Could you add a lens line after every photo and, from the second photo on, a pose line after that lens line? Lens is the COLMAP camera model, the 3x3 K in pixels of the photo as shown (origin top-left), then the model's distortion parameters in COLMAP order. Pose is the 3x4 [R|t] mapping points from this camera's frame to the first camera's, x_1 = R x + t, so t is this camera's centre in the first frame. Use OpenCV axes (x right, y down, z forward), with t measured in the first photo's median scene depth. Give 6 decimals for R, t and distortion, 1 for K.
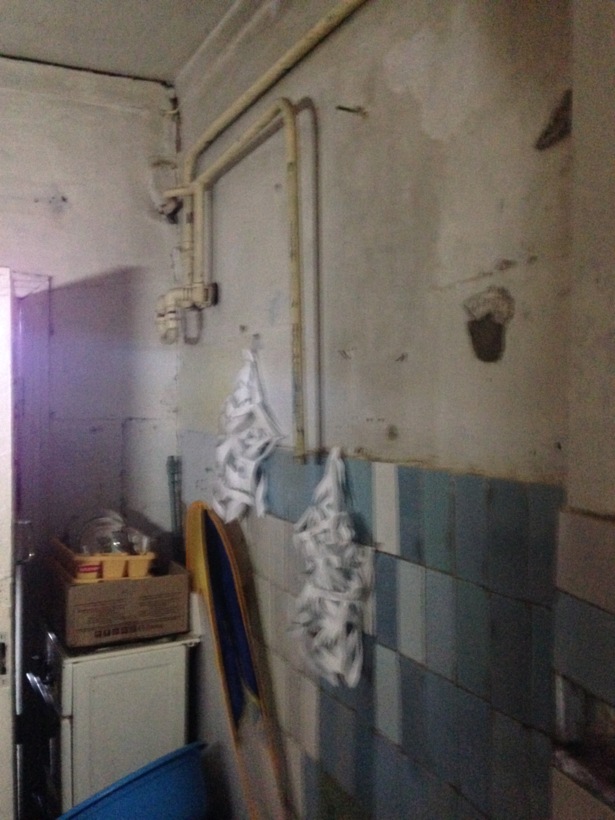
lens RADIAL K [[776.0, 0, 307.5], [0, 776.0, 410.0], [0, 0, 1]] dist [0.176532, -0.302807]
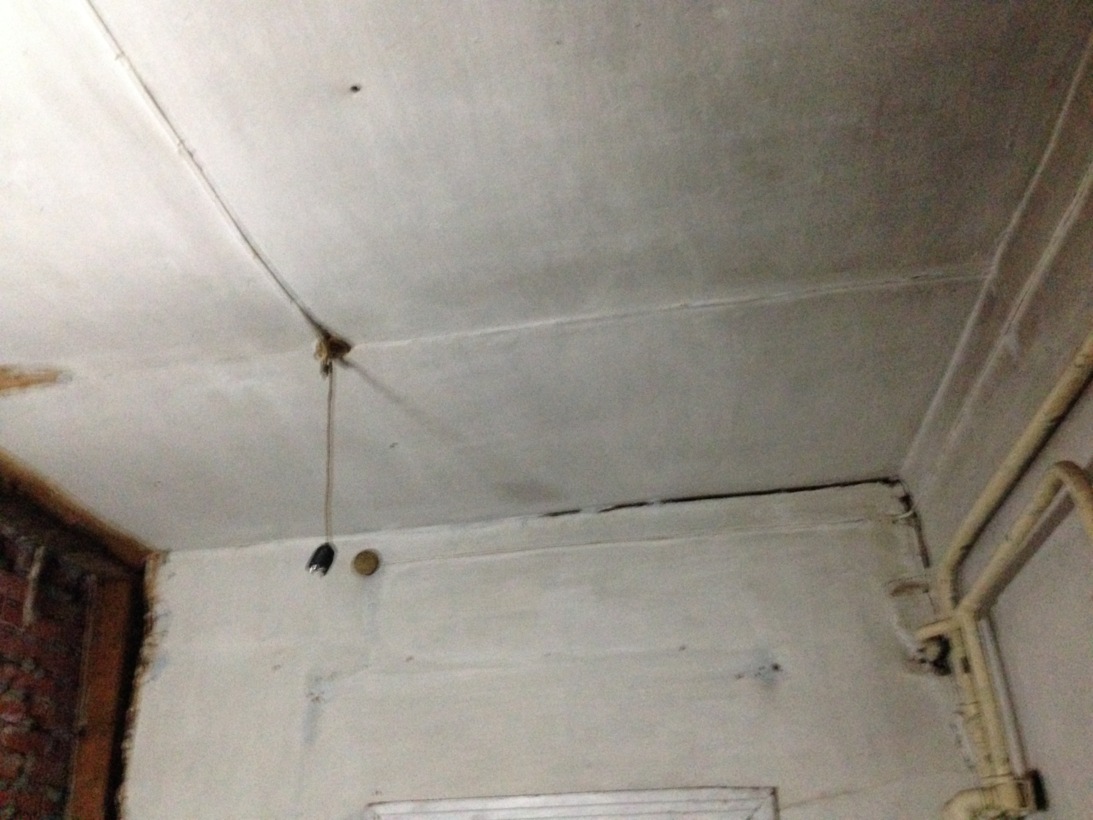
lens RADIAL K [[1034.3, 0, 546.5], [0, 1034.3, 410.0], [0, 0, 1]] dist [0.176532, -0.302807]
pose [[0.843103, -0.284057, -0.456606, 0.011760], [0.046233, 0.884246, -0.464728, -0.048747], [0.535761, 0.370703, 0.758643, 0.109826]]
